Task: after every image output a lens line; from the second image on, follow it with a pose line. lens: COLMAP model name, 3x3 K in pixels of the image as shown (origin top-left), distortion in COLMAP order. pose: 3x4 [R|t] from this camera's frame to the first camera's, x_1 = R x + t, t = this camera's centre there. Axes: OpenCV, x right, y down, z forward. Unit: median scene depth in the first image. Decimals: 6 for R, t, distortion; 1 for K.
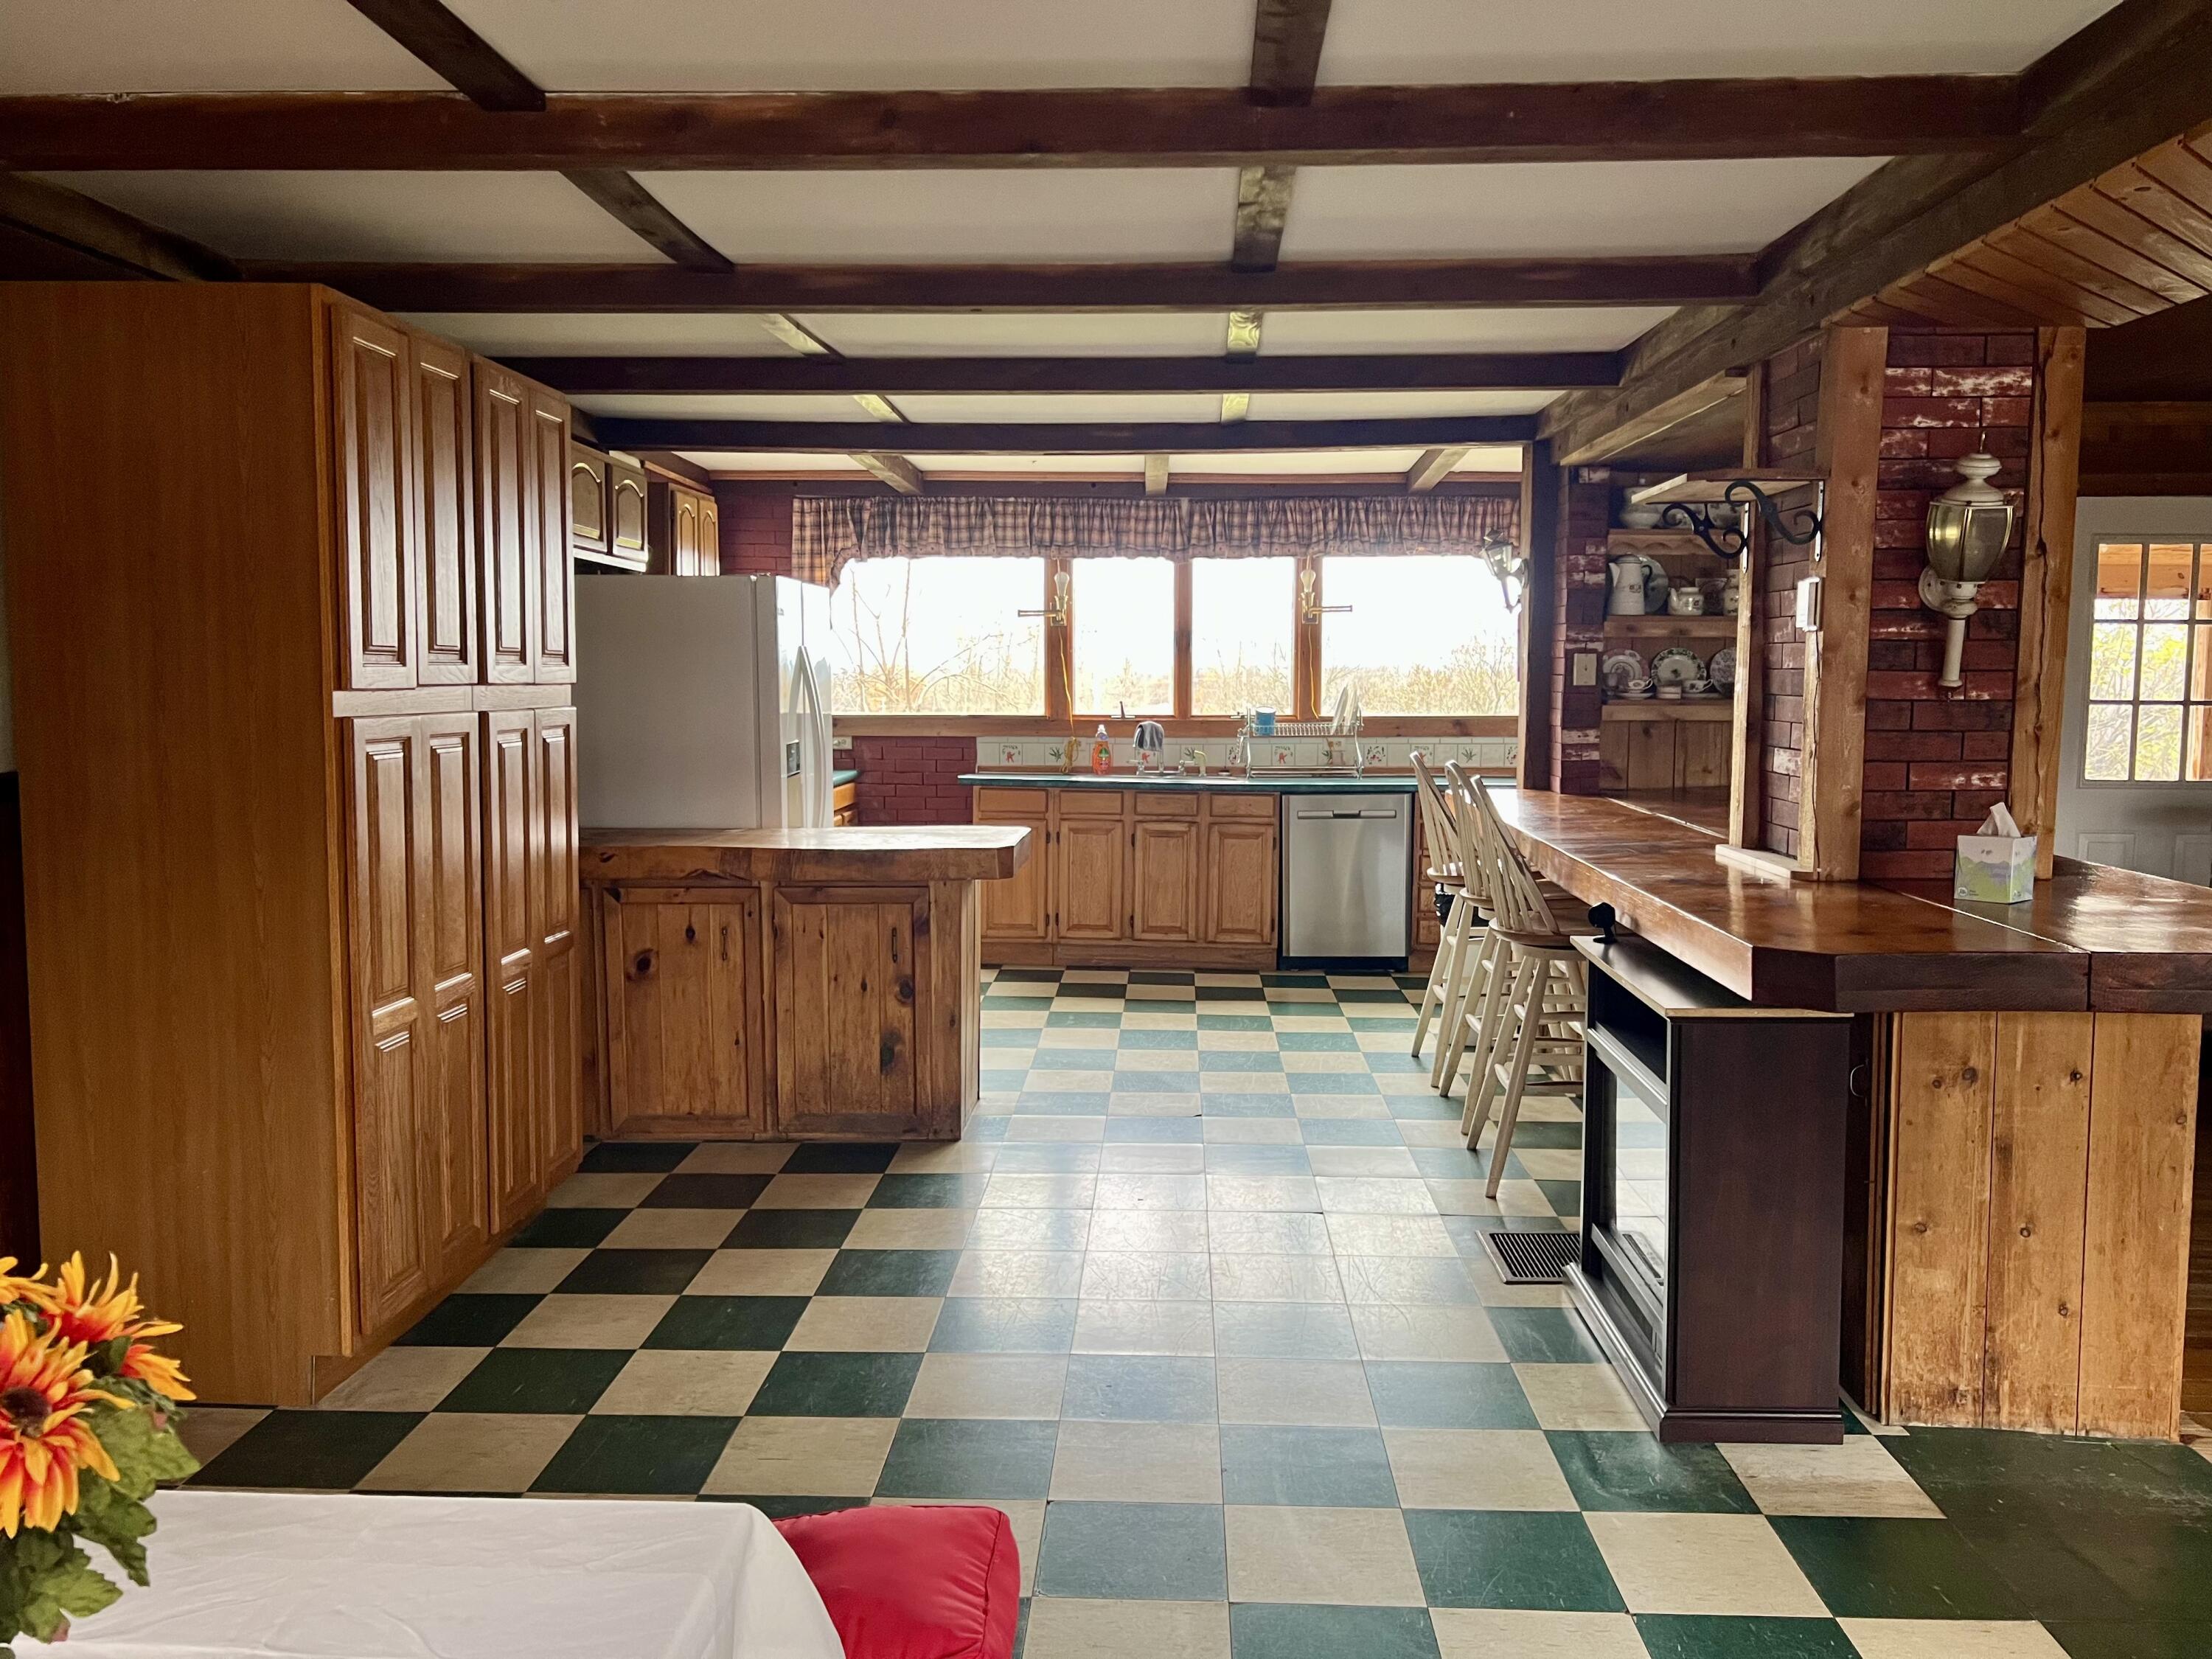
lens RADIAL K [[1673.1, 0, 1106.0], [0, 1673.1, 829.5], [0, 0, 1]] dist [0.068039, -0.078358]
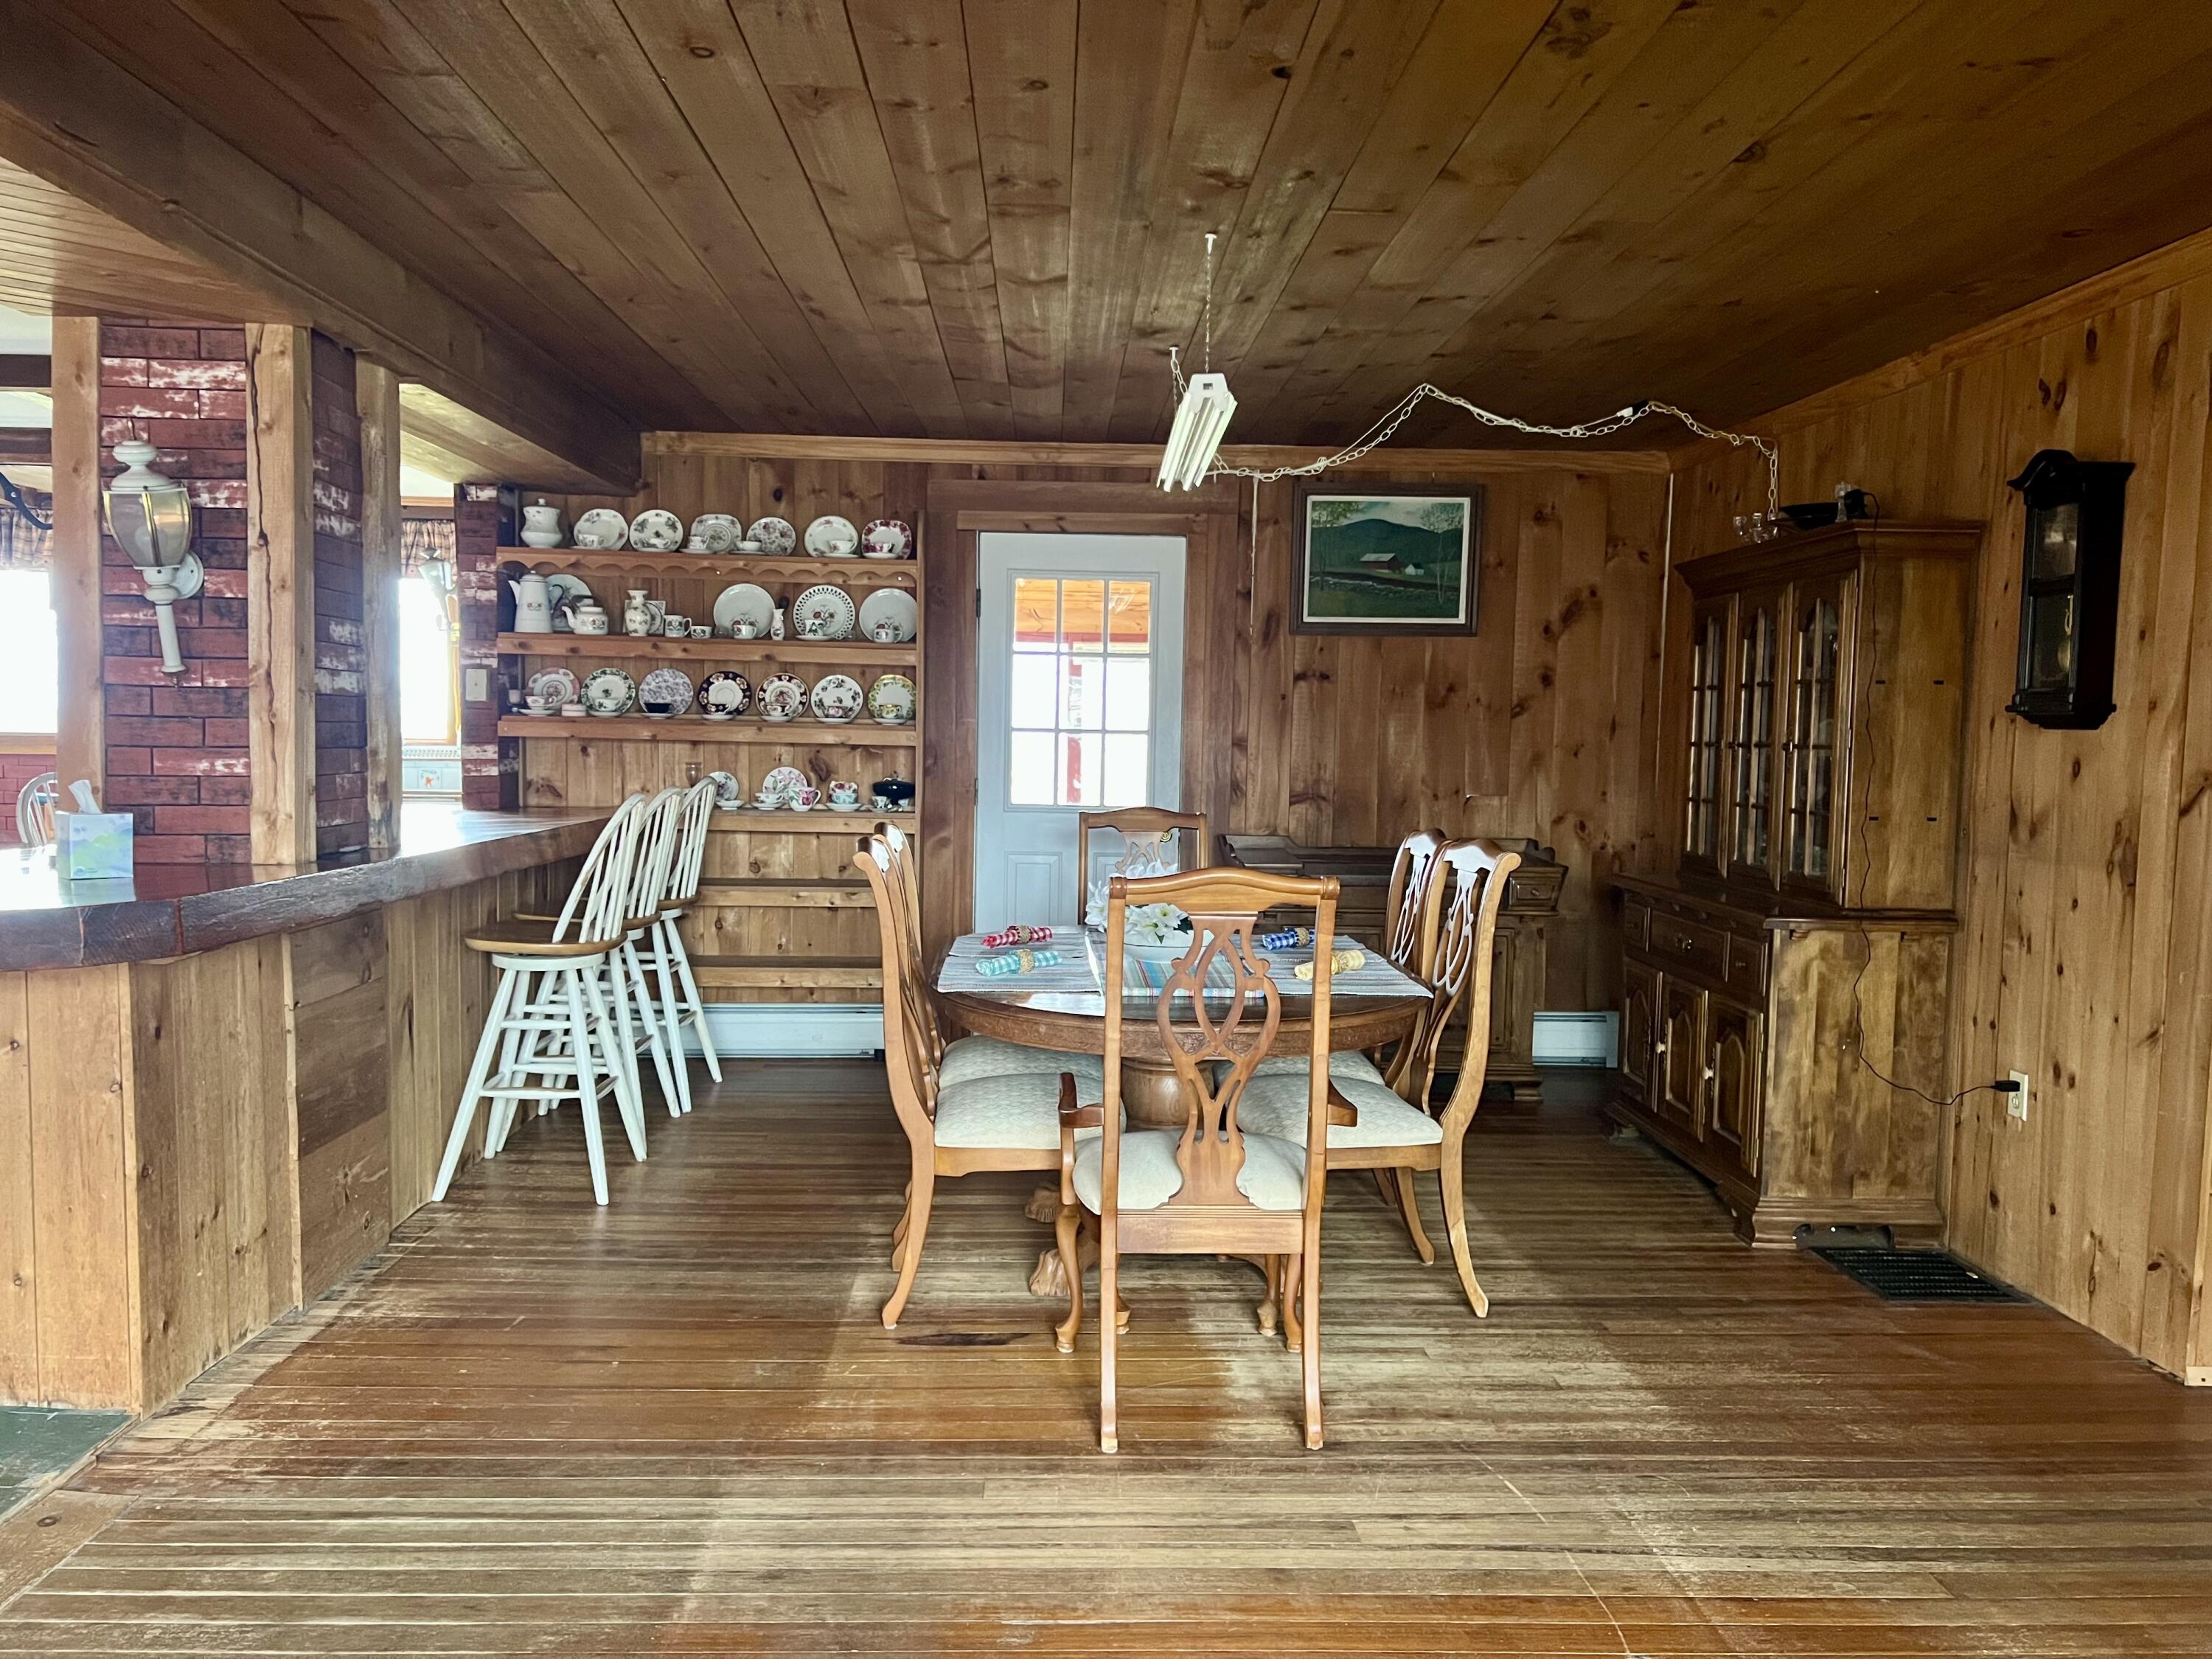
lens RADIAL K [[1673.1, 0, 1106.0], [0, 1673.1, 829.5], [0, 0, 1]] dist [0.068039, -0.078358]
pose [[0.996499, 0.011097, 0.082870, 0.979060], [-0.008064, 0.999288, -0.036851, 0.042818], [-0.083220, 0.036053, 0.995879, -0.053233]]
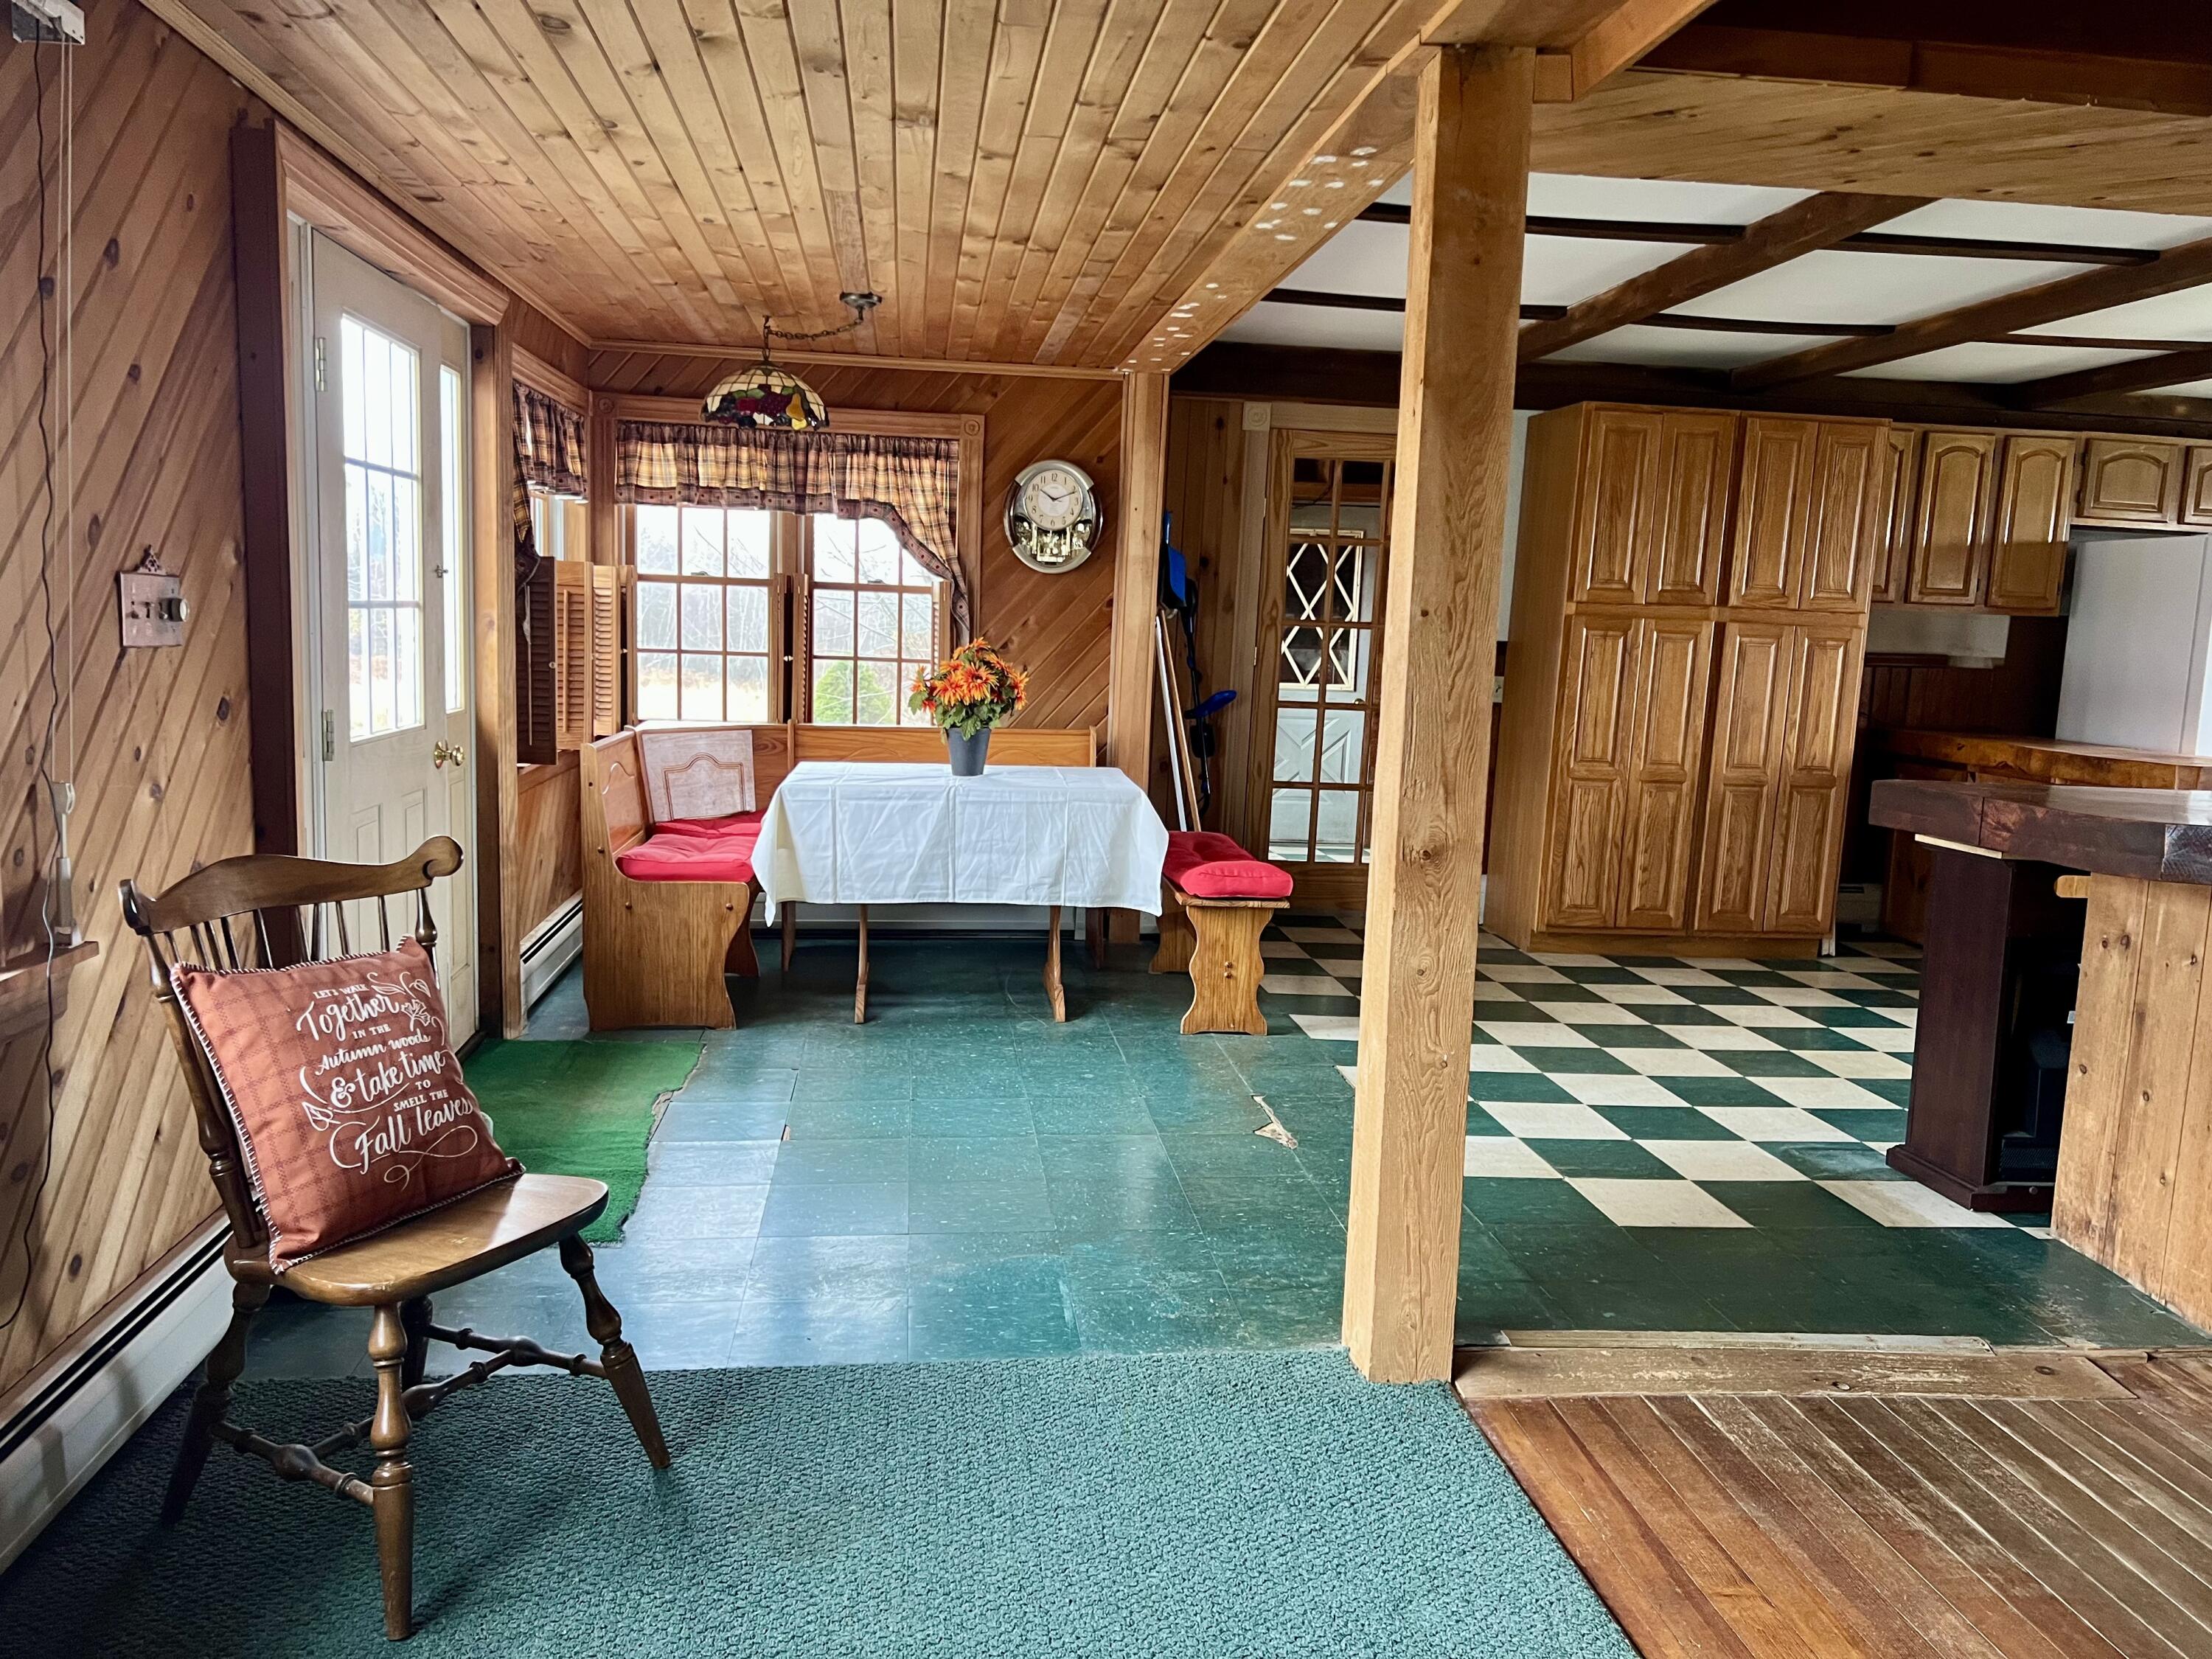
lens RADIAL K [[1673.1, 0, 1106.0], [0, 1673.1, 829.5], [0, 0, 1]] dist [0.068039, -0.078358]
pose [[0.164597, 0.137943, -0.976668, 1.283754], [-0.142887, 0.983063, 0.114766, 0.034726], [0.975957, 0.120664, 0.181519, 0.115829]]
